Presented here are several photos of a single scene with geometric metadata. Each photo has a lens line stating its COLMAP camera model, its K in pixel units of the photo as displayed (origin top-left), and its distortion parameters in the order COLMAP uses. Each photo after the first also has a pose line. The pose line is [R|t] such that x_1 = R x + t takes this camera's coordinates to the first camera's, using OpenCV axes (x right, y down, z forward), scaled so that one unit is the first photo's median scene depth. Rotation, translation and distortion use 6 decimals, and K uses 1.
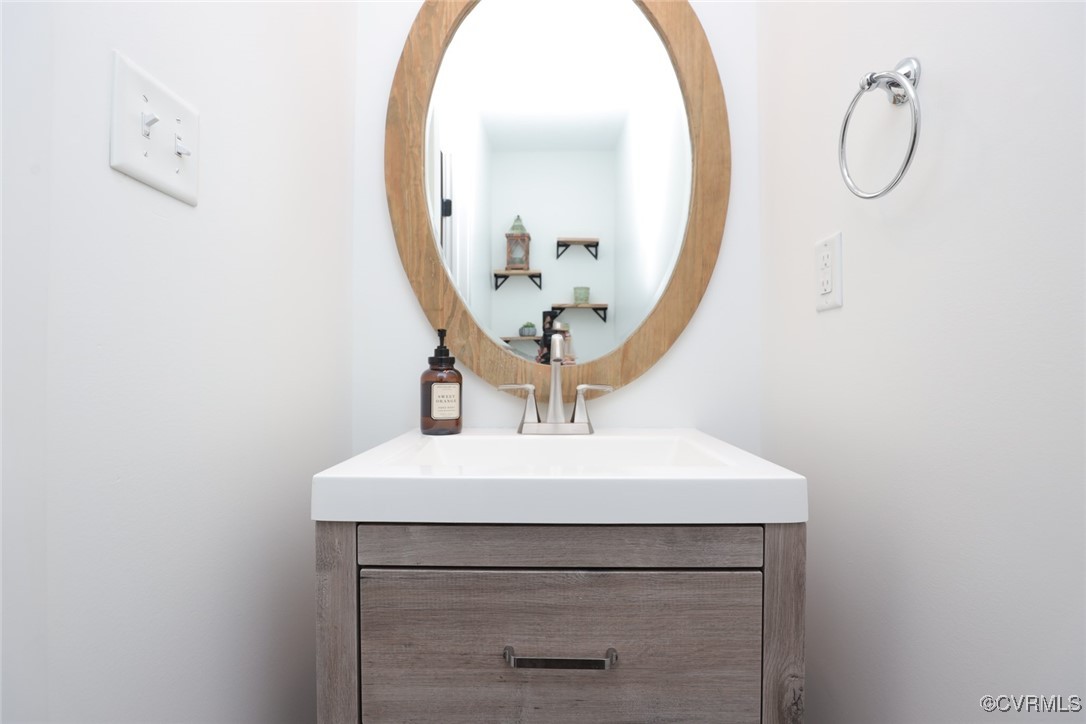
lens RADIAL K [[497.8, 0, 544.2], [0, 497.8, 365.1], [0, 0, 1]] dist [-0.037132, 0.007444]
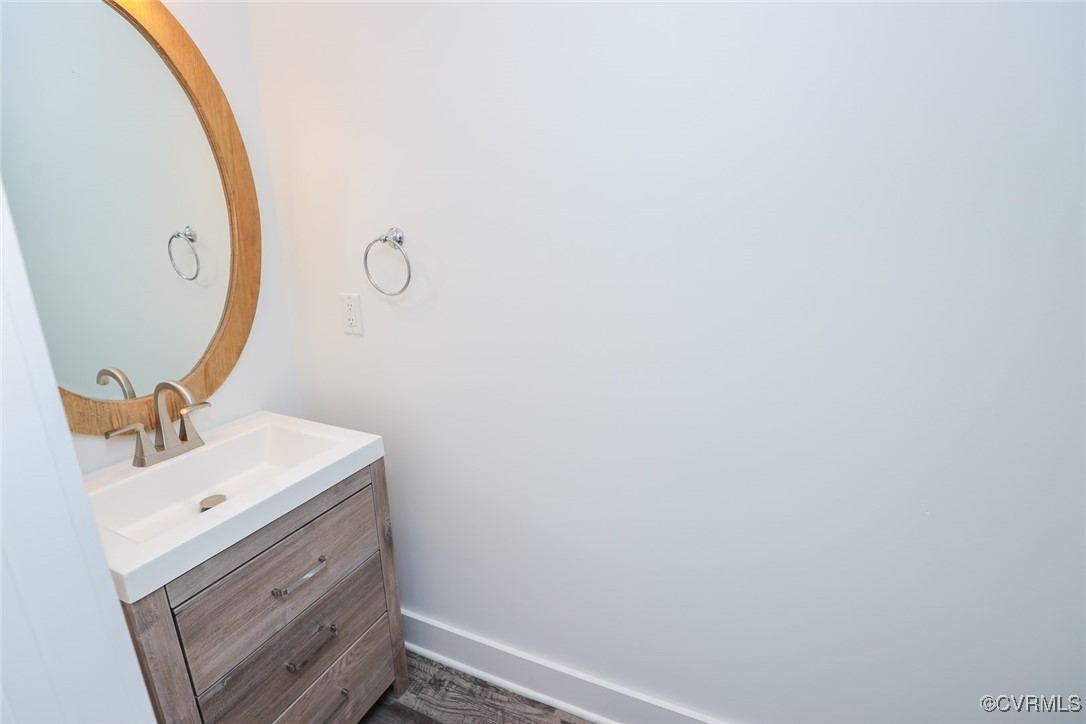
lens RADIAL K [[497.8, 0, 544.2], [0, 497.8, 365.1], [0, 0, 1]] dist [-0.037132, 0.007444]
pose [[0.390350, -0.244130, 0.887709, -0.777038], [-0.004984, 0.963628, 0.267199, -0.488998], [-0.920653, -0.108725, 0.374936, -0.324944]]
